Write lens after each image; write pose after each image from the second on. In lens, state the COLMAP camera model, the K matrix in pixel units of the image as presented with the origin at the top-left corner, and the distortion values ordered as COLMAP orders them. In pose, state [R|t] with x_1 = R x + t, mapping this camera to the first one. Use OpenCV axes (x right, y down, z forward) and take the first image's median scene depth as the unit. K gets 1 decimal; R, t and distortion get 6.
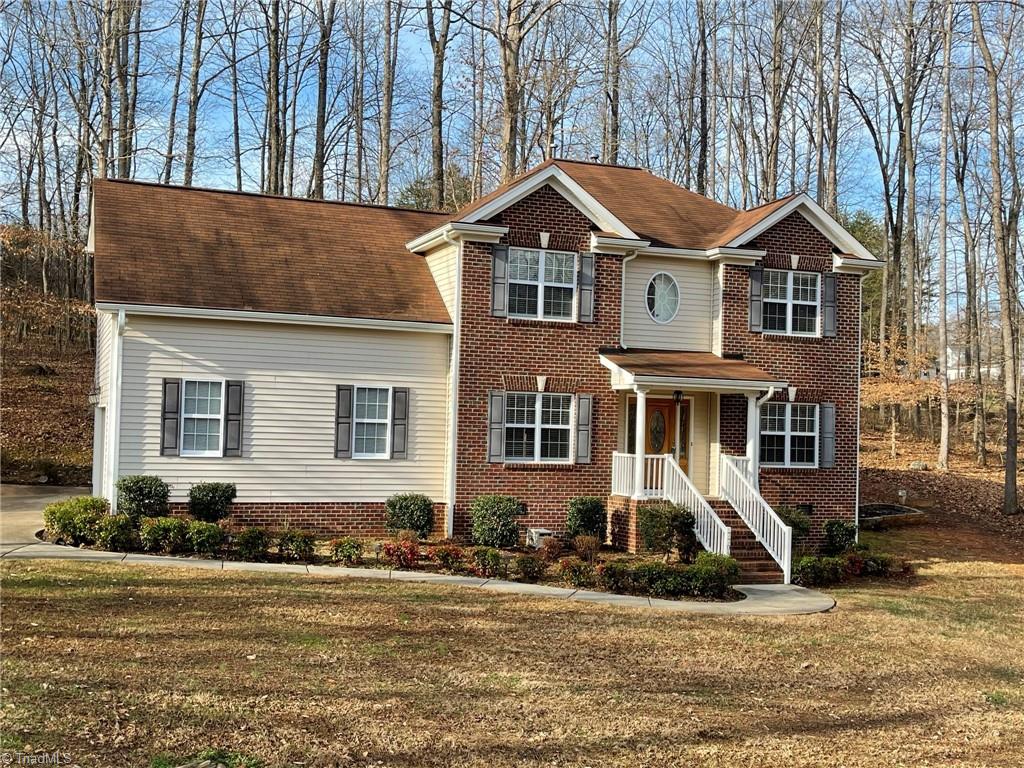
lens RADIAL K [[1181.0, 0, 536.1], [0, 1181.0, 401.2], [0, 0, 1]] dist [0.014466, 0.000000]
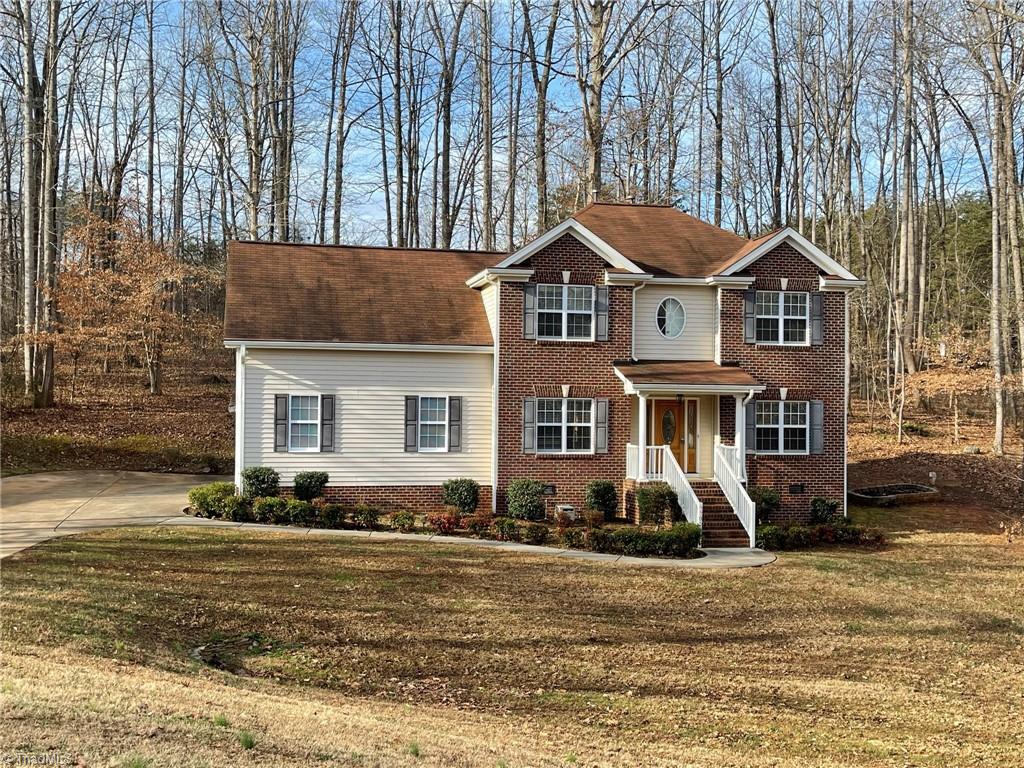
lens RADIAL K [[1181.0, 0, 543.3], [0, 1181.0, 402.4], [0, 0, 1]] dist [0.014466, 0.000000]
pose [[0.988061, -0.018577, -0.152942, 0.176232], [0.020622, 0.999718, 0.011793, -0.018246], [0.152680, -0.014807, 0.988165, -0.258381]]
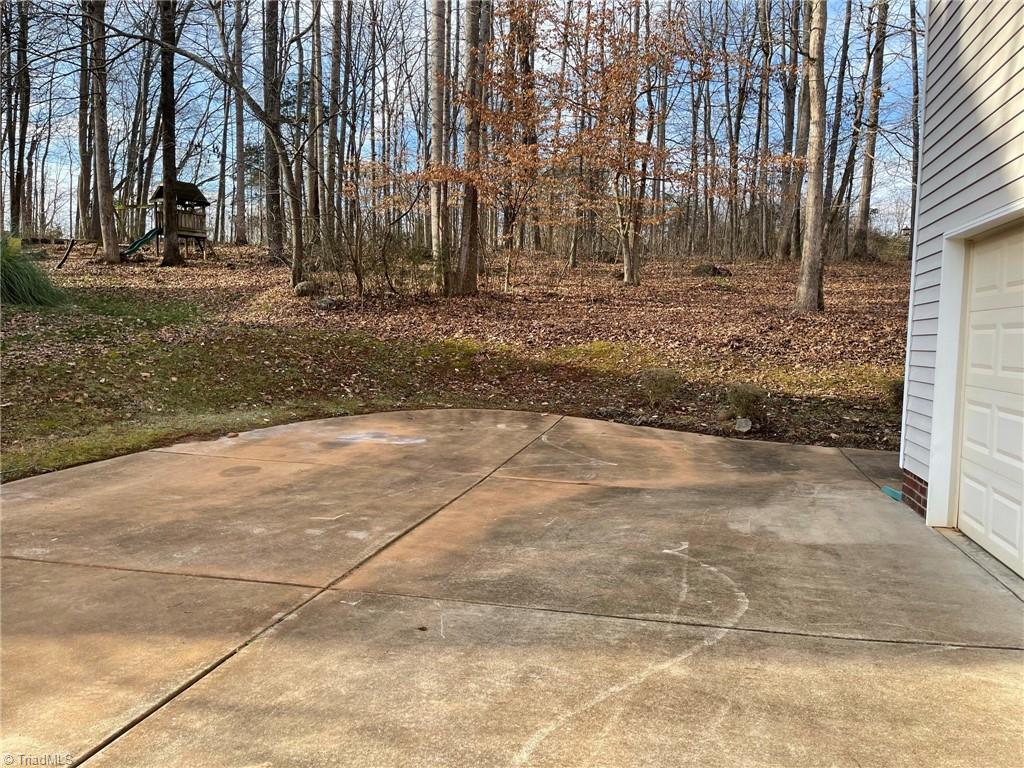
lens RADIAL K [[772.0, 0, 512.0], [0, 772.0, 386.3], [0, 0, 1]] dist [0.067528, -0.081826]
pose [[0.810191, 0.033339, -0.585217, -0.383603], [0.006905, 0.997769, 0.066400, 0.033184], [0.586125, -0.057838, 0.808153, 0.853017]]
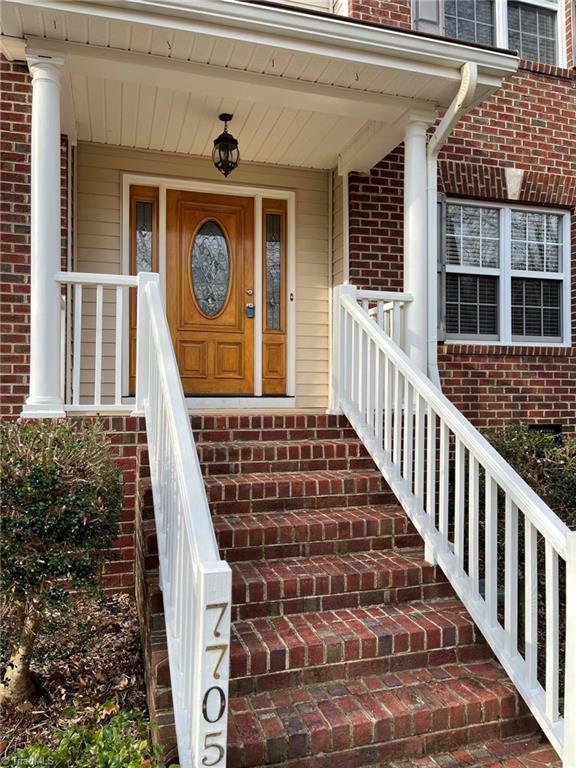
lens RADIAL K [[579.0, 0, 292.3], [0, 579.0, 388.2], [0, 0, 1]] dist [0.067528, -0.081826]
pose [[0.995357, -0.028846, -0.091826, 0.166059], [0.029768, 0.999519, 0.008688, 0.076520], [0.091531, -0.011382, 0.995737, 0.849050]]
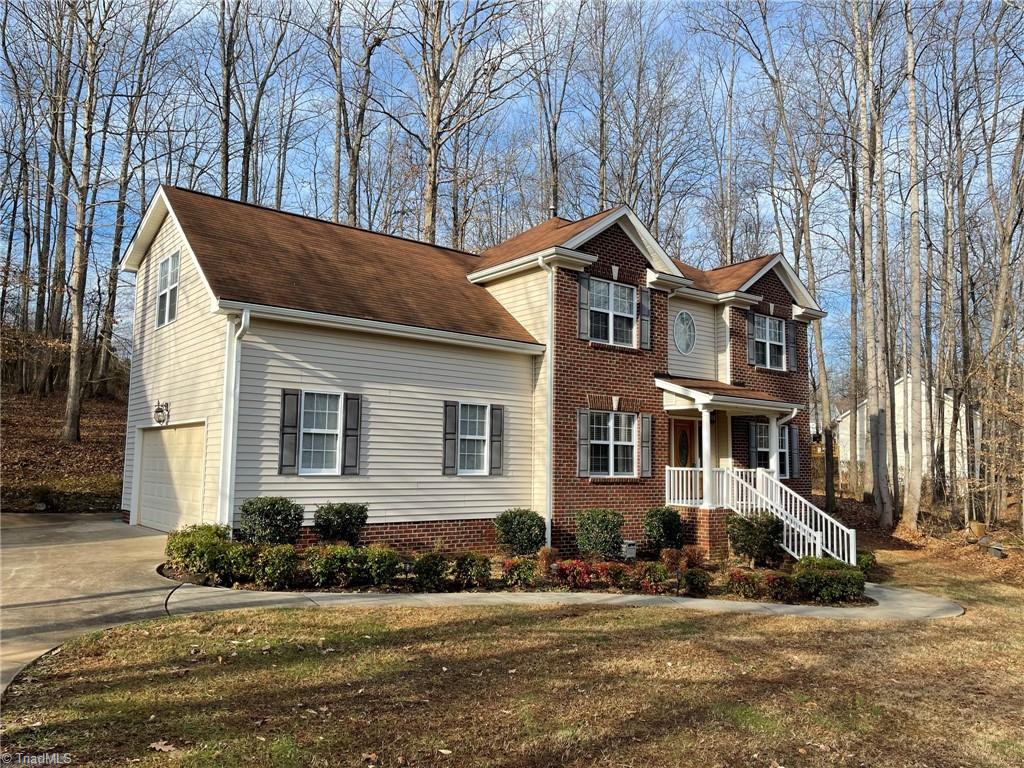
lens RADIAL K [[772.0, 0, 513.9], [0, 772.0, 388.5], [0, 0, 1]] dist [0.067528, -0.081826]
pose [[0.960928, 0.014768, 0.276404, -0.284912], [0.005149, 0.997449, -0.071195, 0.021922], [-0.276750, 0.069836, 0.958401, 0.349108]]
